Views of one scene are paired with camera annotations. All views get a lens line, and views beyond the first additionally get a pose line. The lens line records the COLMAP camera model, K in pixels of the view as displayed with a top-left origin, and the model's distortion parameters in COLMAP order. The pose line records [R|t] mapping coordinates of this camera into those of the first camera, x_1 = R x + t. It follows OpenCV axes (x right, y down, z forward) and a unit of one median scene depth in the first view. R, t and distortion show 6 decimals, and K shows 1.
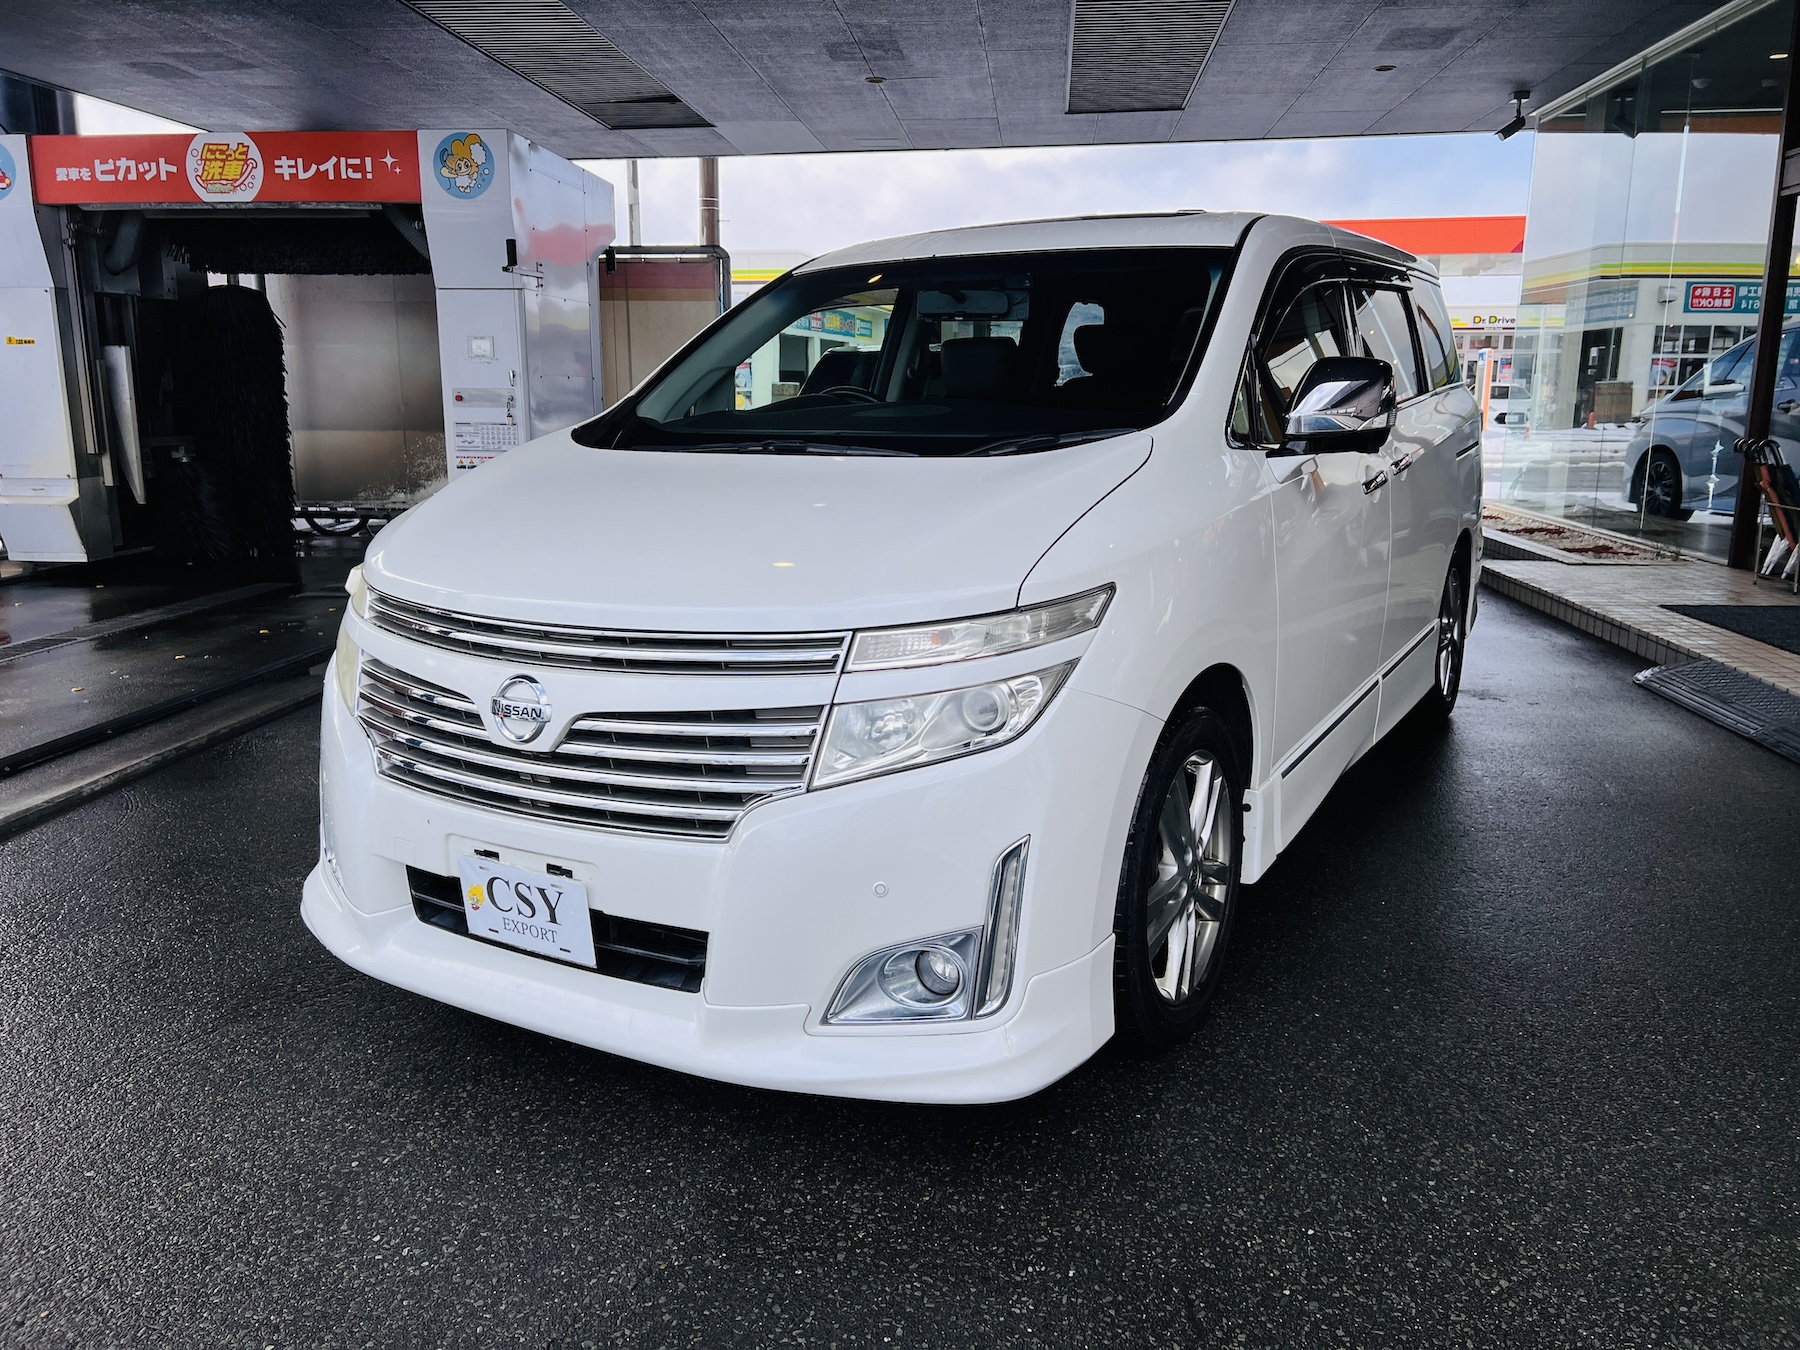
lens RADIAL K [[1368.8, 0, 898.3], [0, 1368.8, 671.8], [0, 0, 1]] dist [0.055313, -0.051258]
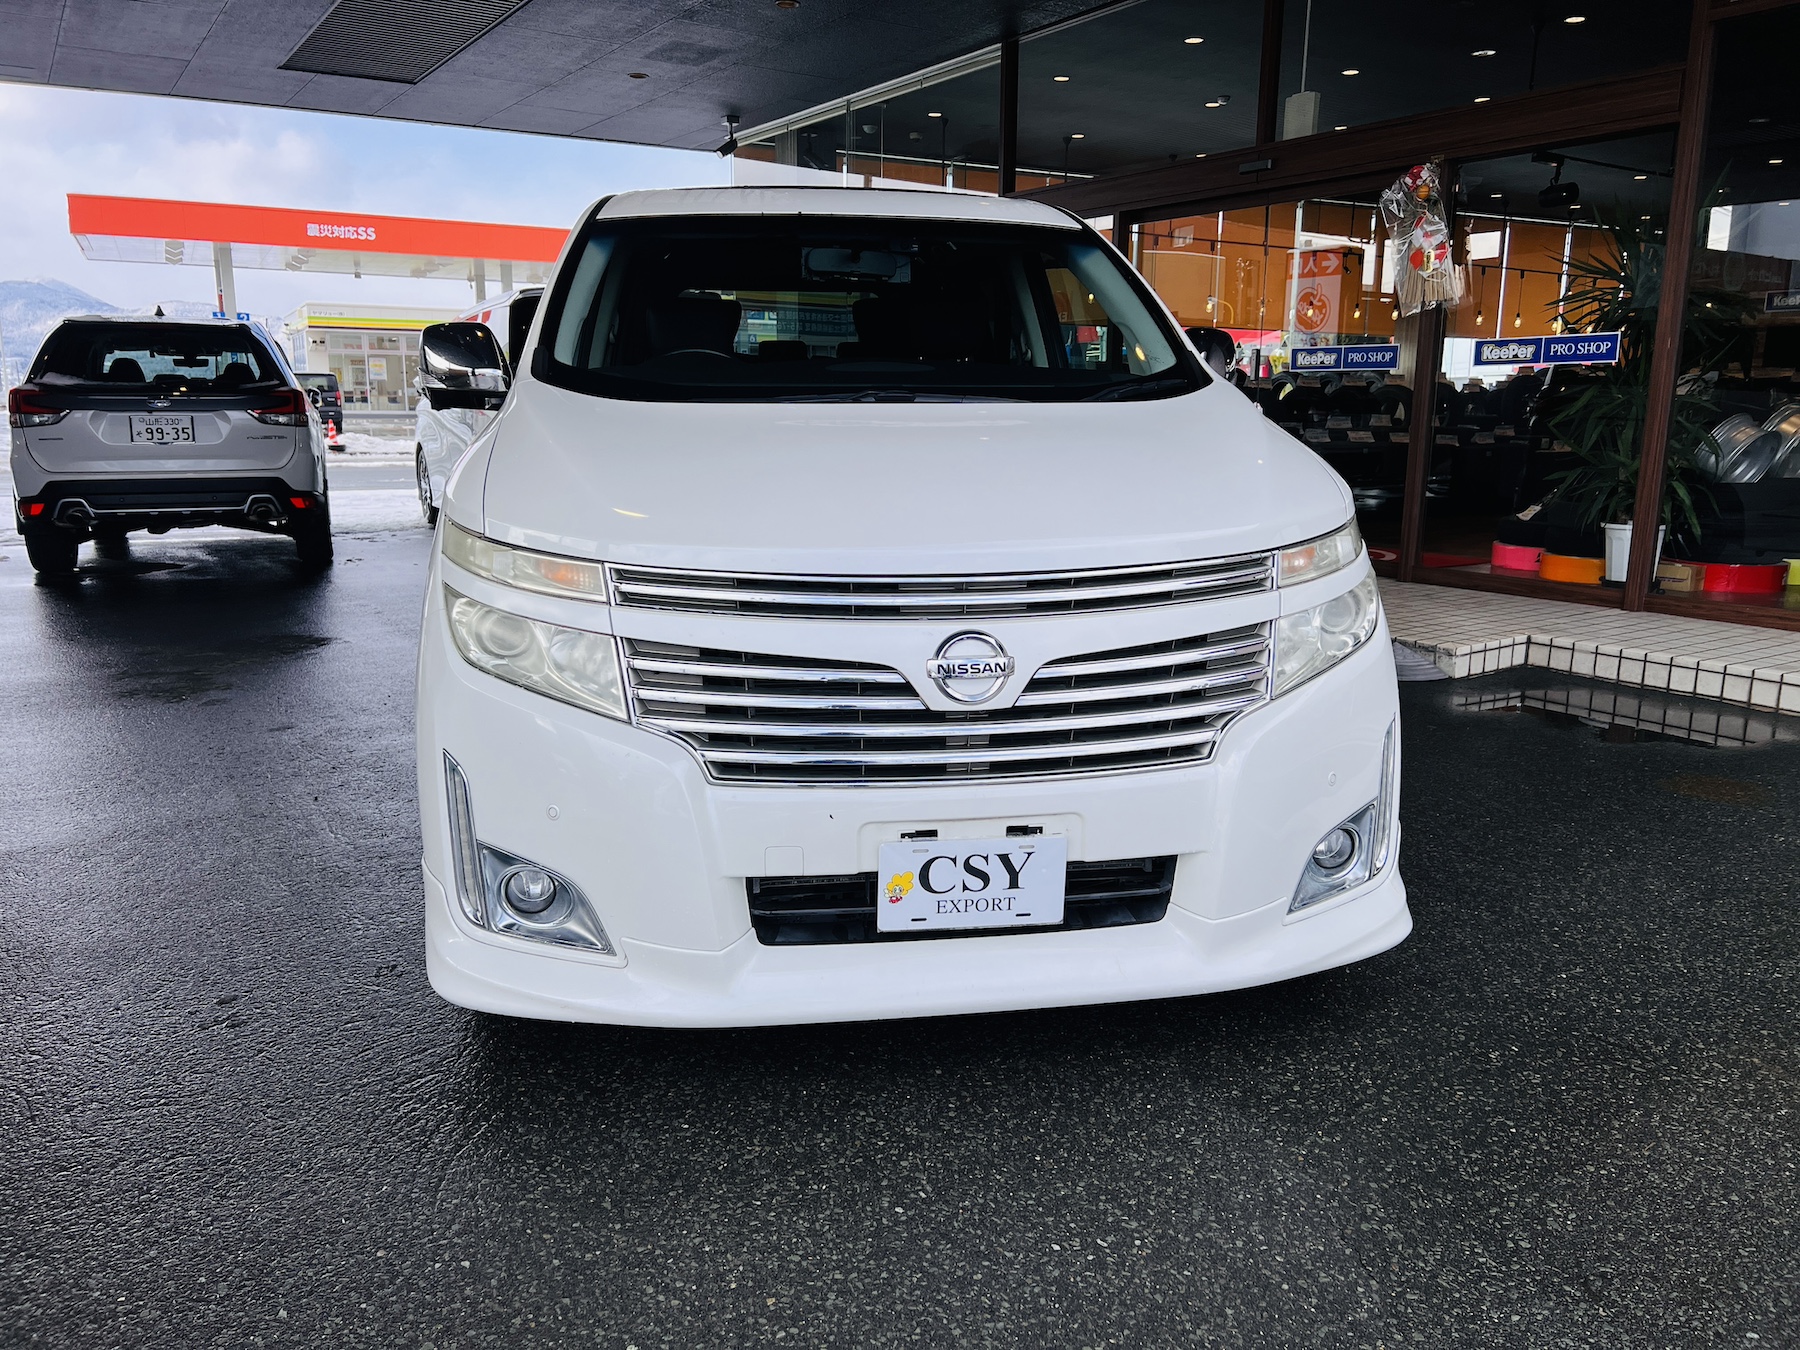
lens RADIAL K [[1368.8, 0, 904.7], [0, 1368.8, 678.4], [0, 0, 1]] dist [0.055313, -0.051258]
pose [[0.776100, -0.120099, 0.619068, -0.875991], [0.118929, 0.991956, 0.043343, -0.010262], [-0.619294, 0.039986, 0.784140, 0.303578]]
